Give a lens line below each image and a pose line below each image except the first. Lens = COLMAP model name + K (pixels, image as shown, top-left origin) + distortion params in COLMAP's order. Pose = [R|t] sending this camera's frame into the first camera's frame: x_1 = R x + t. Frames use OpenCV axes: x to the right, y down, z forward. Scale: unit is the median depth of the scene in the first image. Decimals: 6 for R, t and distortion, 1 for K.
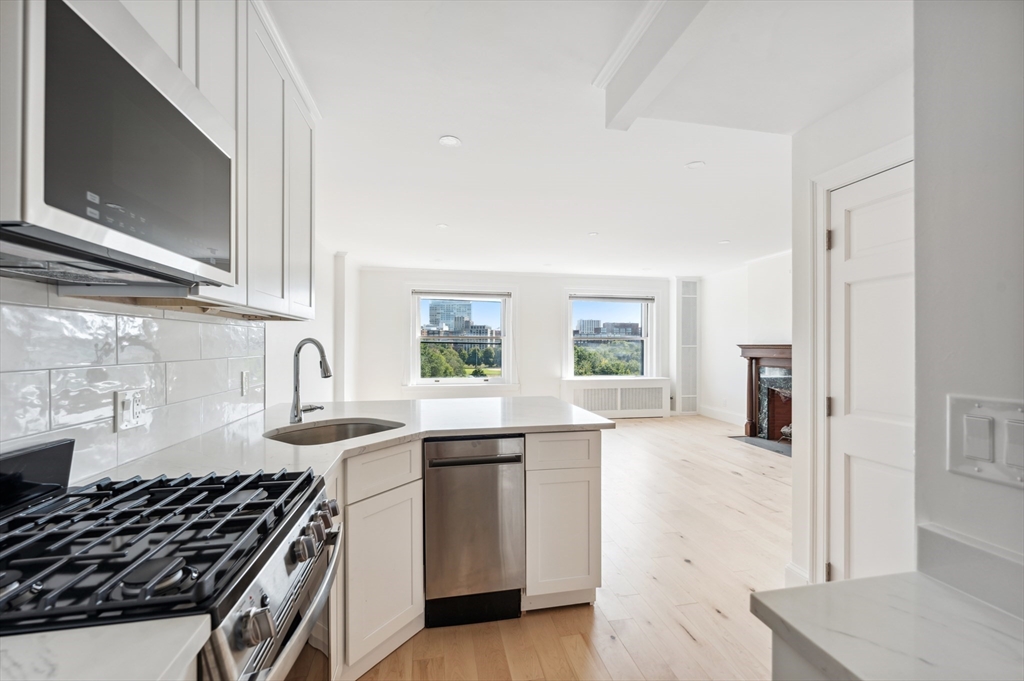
lens RADIAL K [[408.7, 0, 509.7], [0, 408.7, 343.2], [0, 0, 1]] dist [-0.007683, 0.000233]
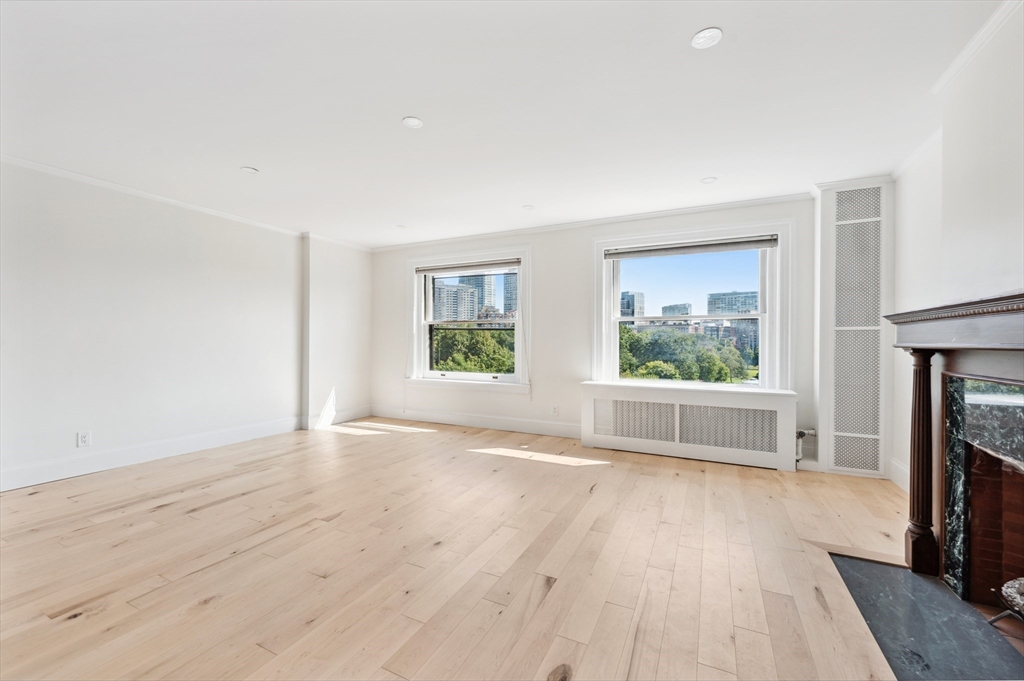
lens RADIAL K [[408.7, 0, 512.5], [0, 408.7, 341.0], [0, 0, 1]] dist [-0.007683, 0.000233]
pose [[0.801651, 0.000292, -0.597792, 0.405374], [0.000011, 1.000000, 0.000503, 0.022008], [0.597793, -0.000409, 0.801651, 0.395161]]
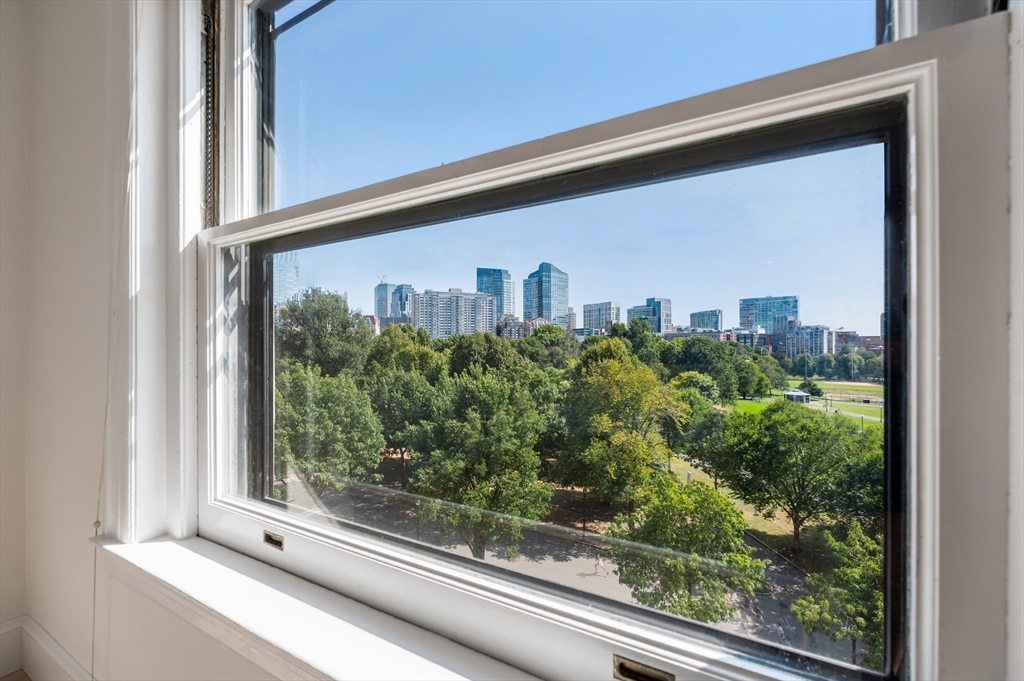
lens RADIAL K [[408.7, 0, 512.7], [0, 408.7, 344.6], [0, 0, 1]] dist [-0.007683, 0.000233]
pose [[0.773298, -0.014723, -0.633872, -0.027515], [0.006564, 0.999863, -0.015216, 0.029139], [0.634009, 0.007606, 0.773289, 0.888270]]
